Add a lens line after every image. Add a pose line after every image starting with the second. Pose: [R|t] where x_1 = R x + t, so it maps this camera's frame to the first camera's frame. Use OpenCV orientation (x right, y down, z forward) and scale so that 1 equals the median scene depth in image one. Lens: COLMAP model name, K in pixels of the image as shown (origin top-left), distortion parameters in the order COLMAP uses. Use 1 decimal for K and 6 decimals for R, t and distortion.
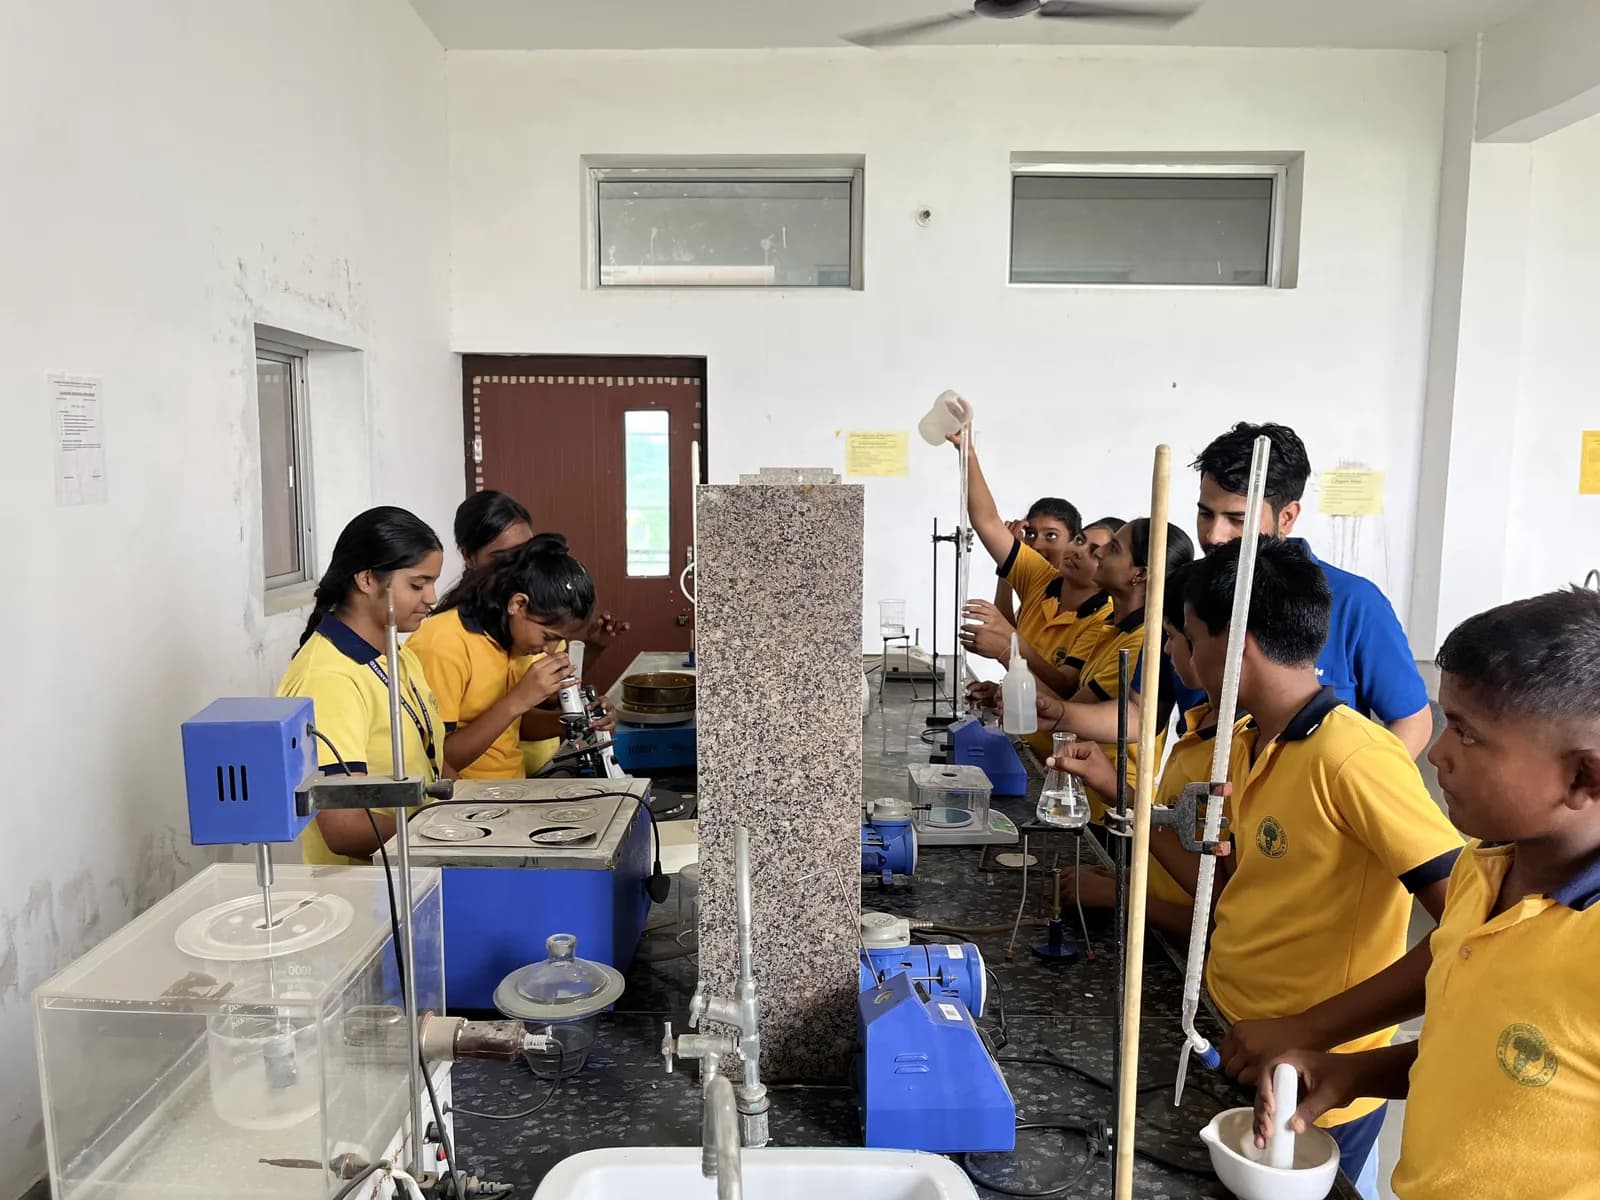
lens RADIAL K [[1227.6, 0, 795.5], [0, 1227.6, 606.2], [0, 0, 1]] dist [0.053047, -0.063503]
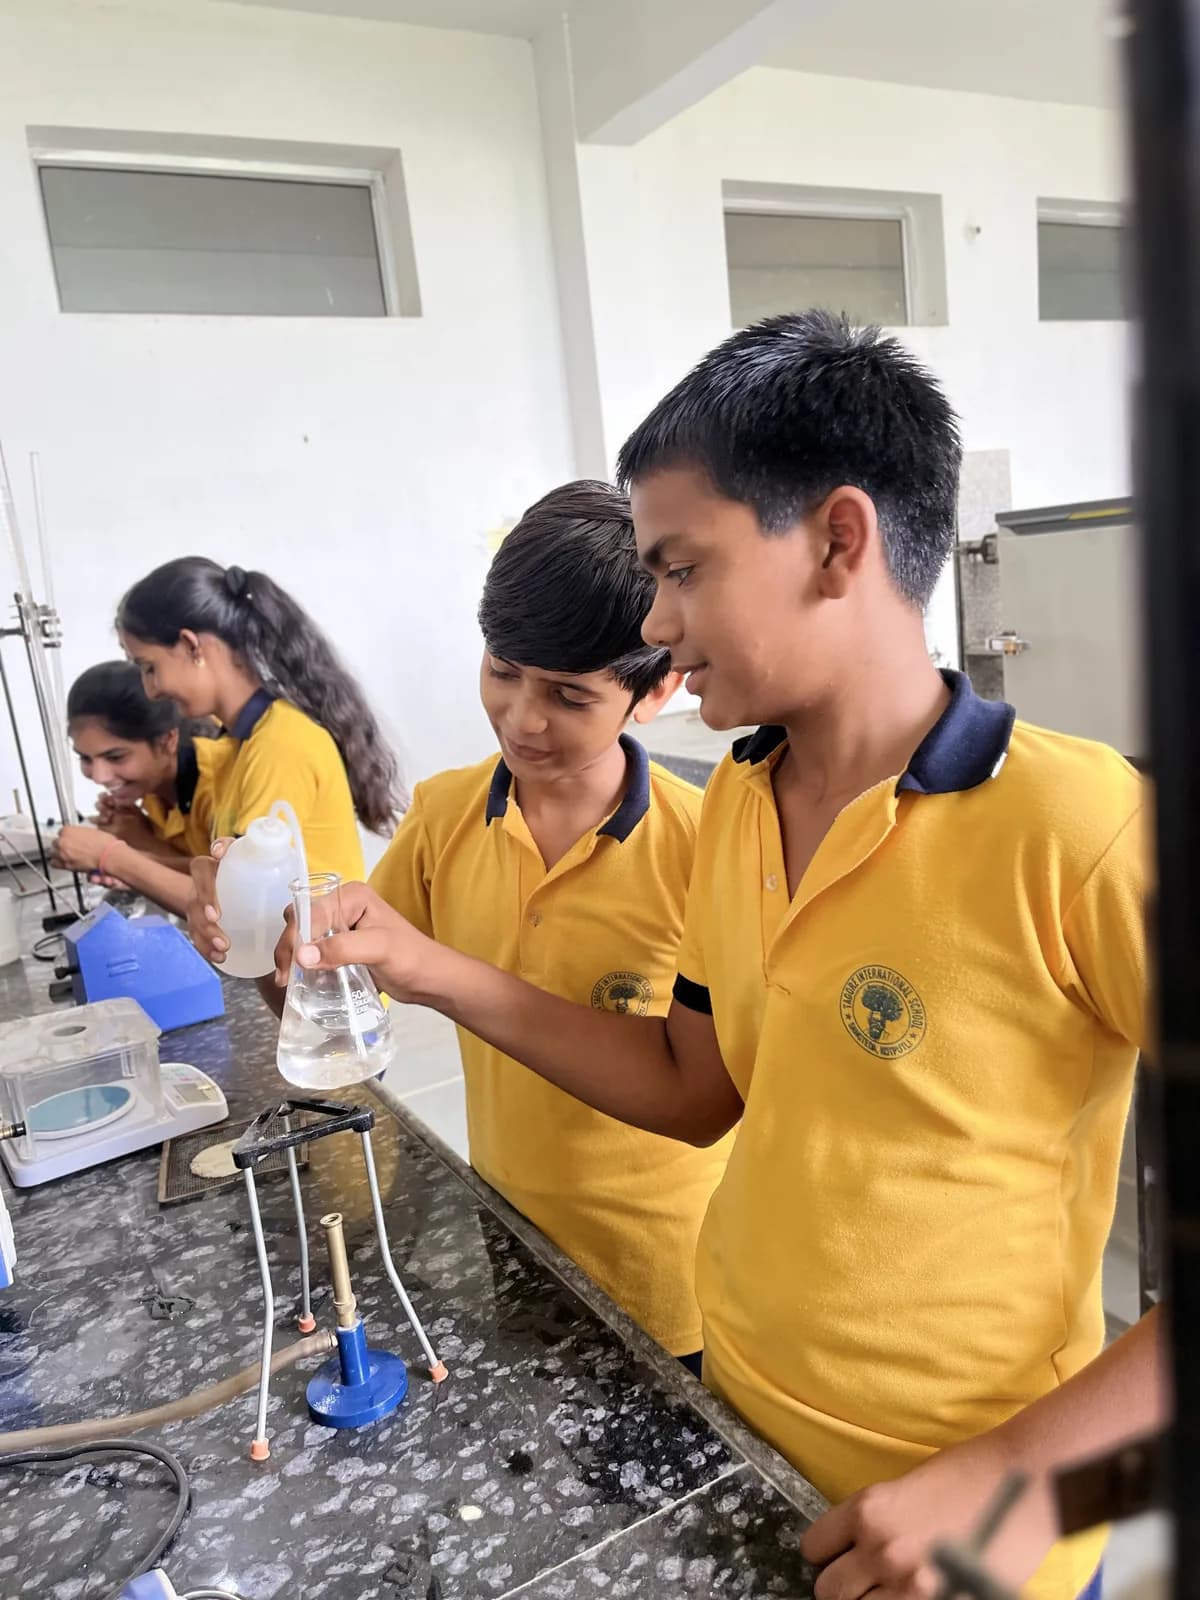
lens RADIAL K [[1227.6, 0, 599.9], [0, 1227.6, 803.3], [0, 0, 1]] dist [0.053047, -0.063503]
pose [[0.856344, -0.188184, 0.480897, 0.054945], [0.166055, 0.982126, 0.088626, 0.021959], [-0.488979, 0.003961, 0.872287, 0.285374]]
